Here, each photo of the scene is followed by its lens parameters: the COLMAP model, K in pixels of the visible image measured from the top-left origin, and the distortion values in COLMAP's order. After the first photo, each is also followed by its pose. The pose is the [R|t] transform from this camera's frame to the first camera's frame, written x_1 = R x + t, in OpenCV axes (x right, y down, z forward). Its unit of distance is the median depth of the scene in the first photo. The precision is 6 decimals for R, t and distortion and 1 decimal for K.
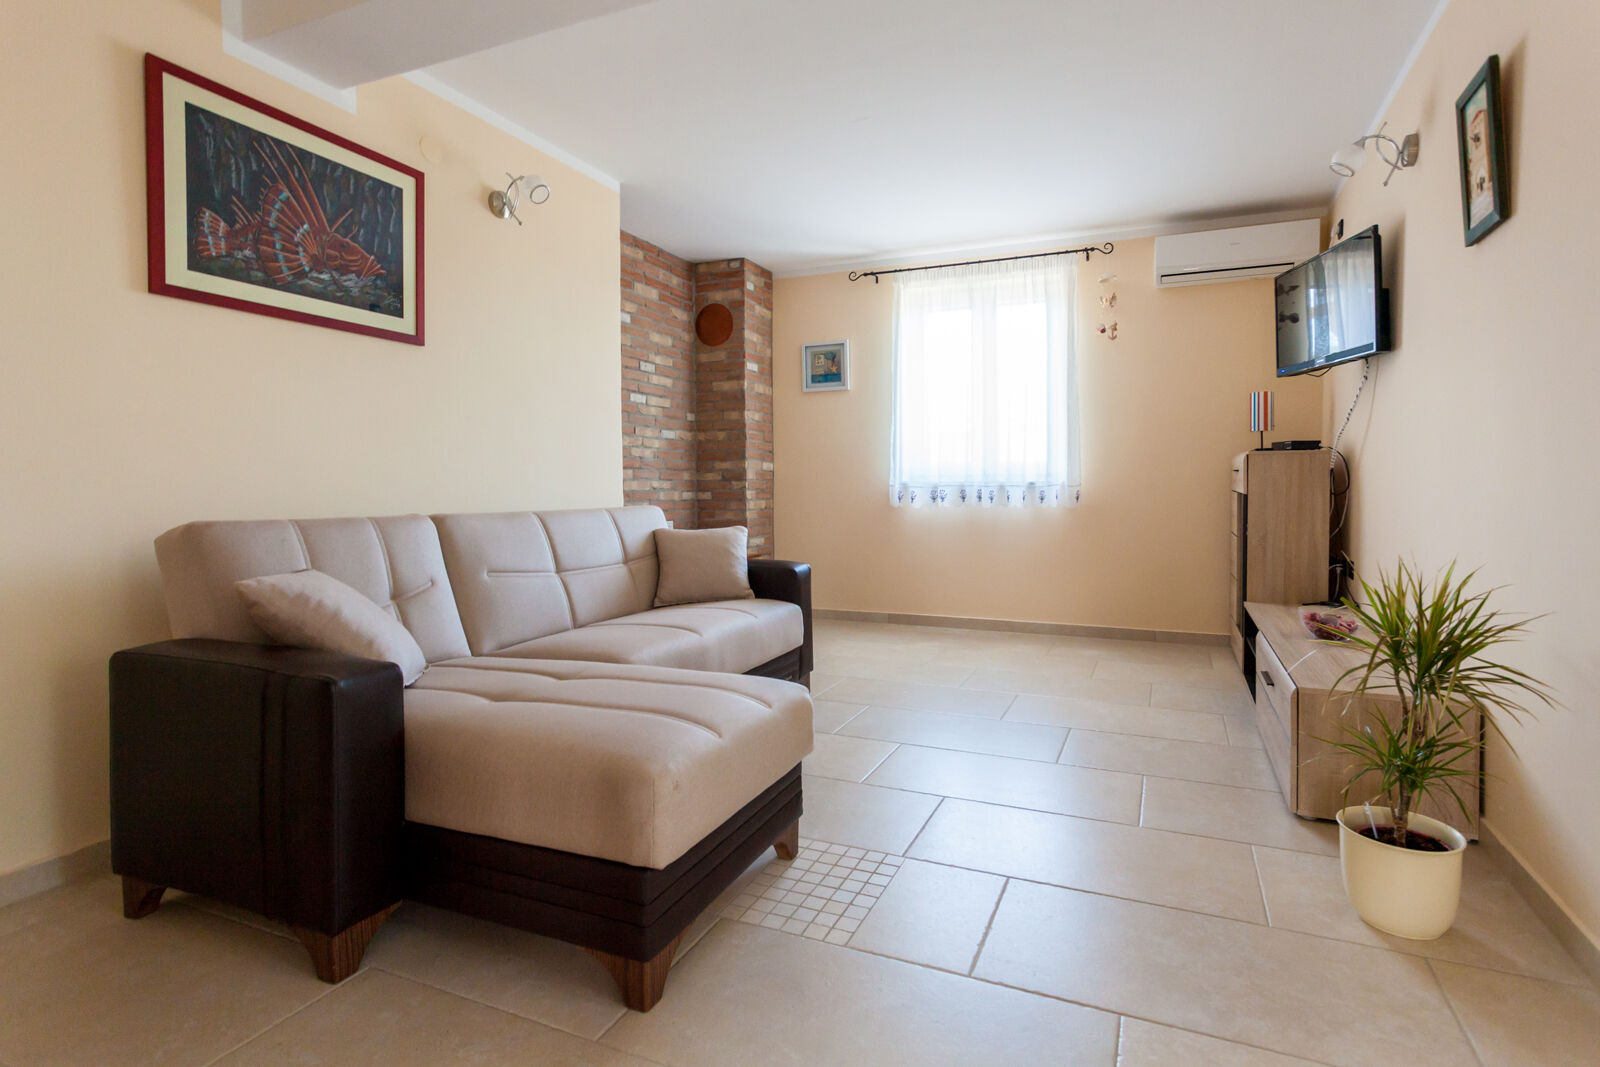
lens RADIAL K [[782.2, 0, 828.7], [0, 782.2, 499.4], [0, 0, 1]] dist [0.010305, -0.000102]
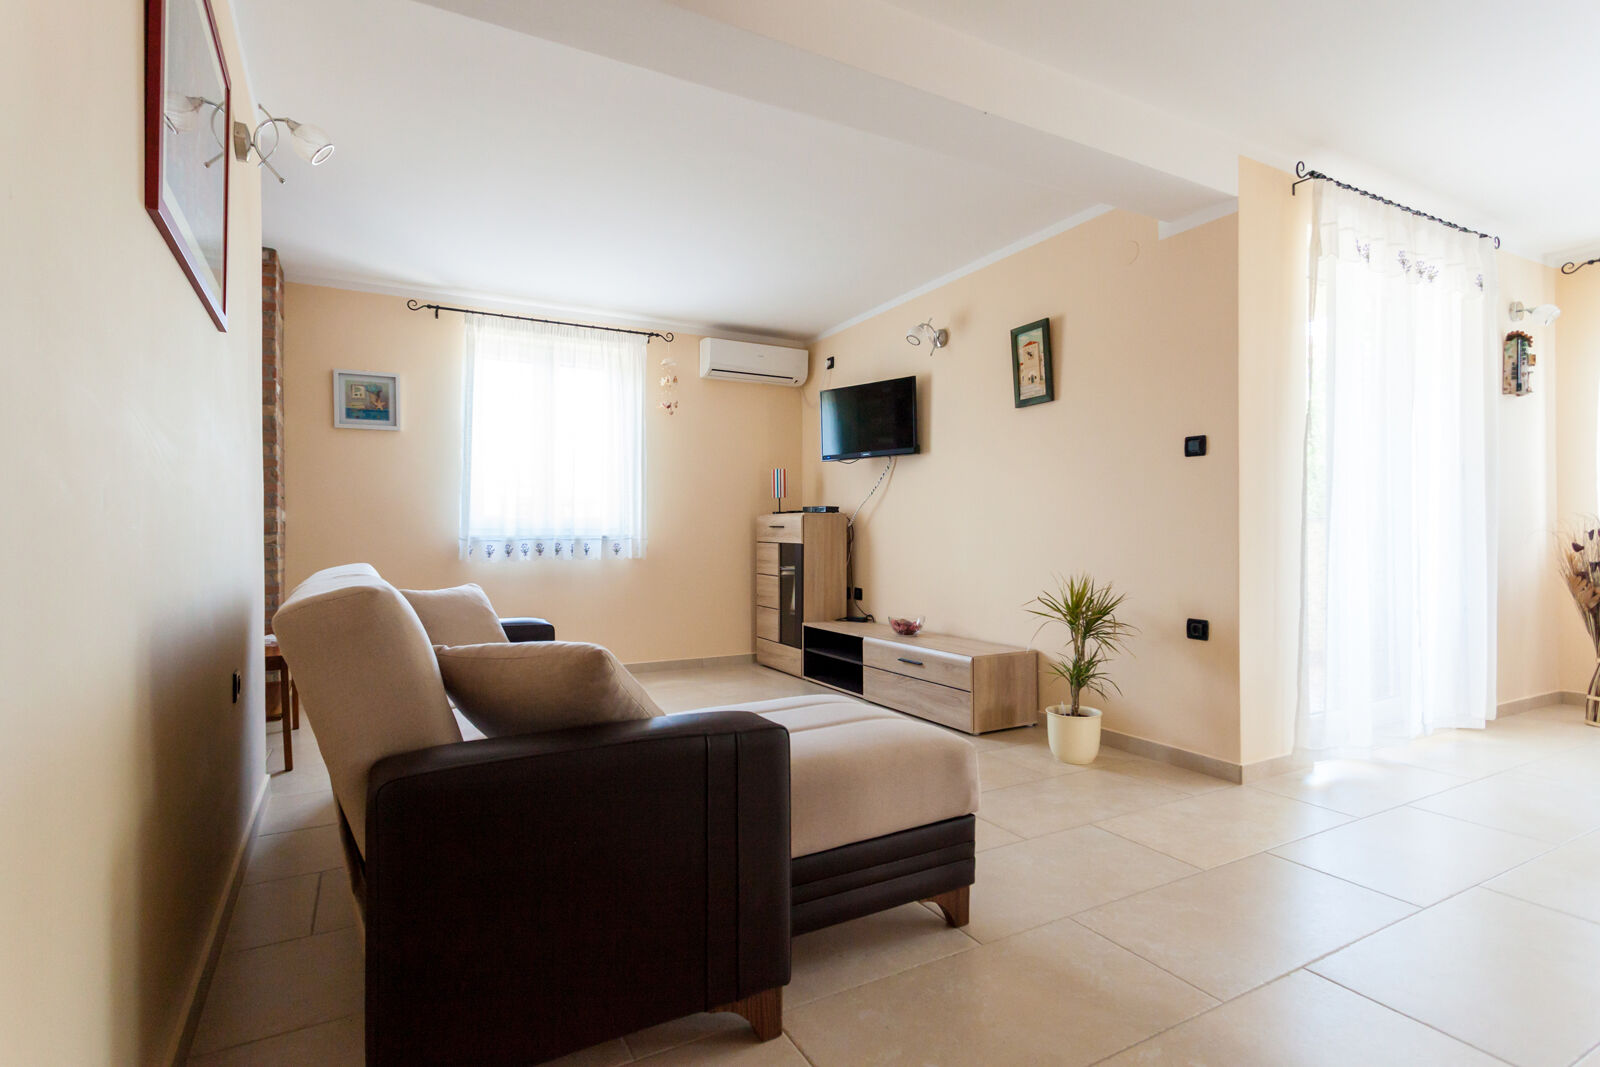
lens RADIAL K [[782.2, 0, 820.4], [0, 782.2, 534.4], [0, 0, 1]] dist [0.010305, -0.000102]
pose [[0.614361, 0.000226, 0.789025, -0.426382], [0.021277, 0.999632, -0.016853, 0.000494], [-0.788738, 0.027142, 0.614130, 0.104303]]
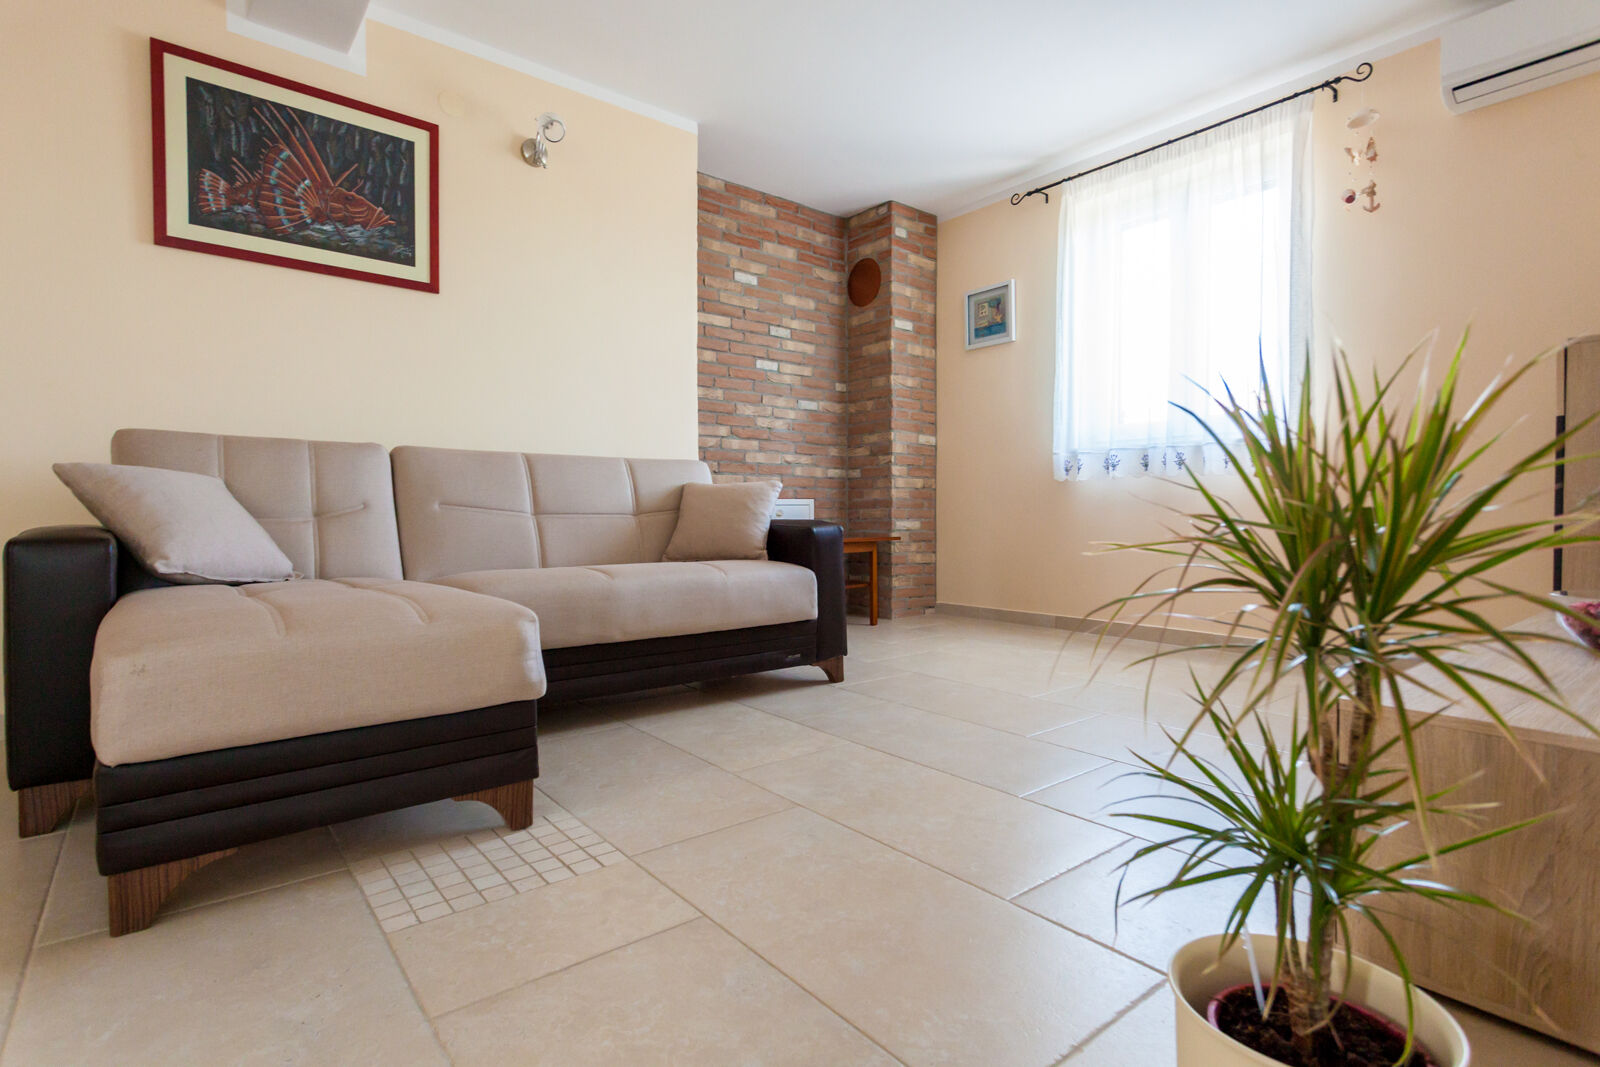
lens RADIAL K [[782.2, 0, 823.9], [0, 782.2, 536.9], [0, 0, 1]] dist [0.010305, -0.000102]
pose [[0.881591, 0.020617, -0.471564, 0.272441], [-0.017233, 0.999785, 0.011493, 0.067085], [0.471700, -0.002006, 0.881757, 0.203268]]
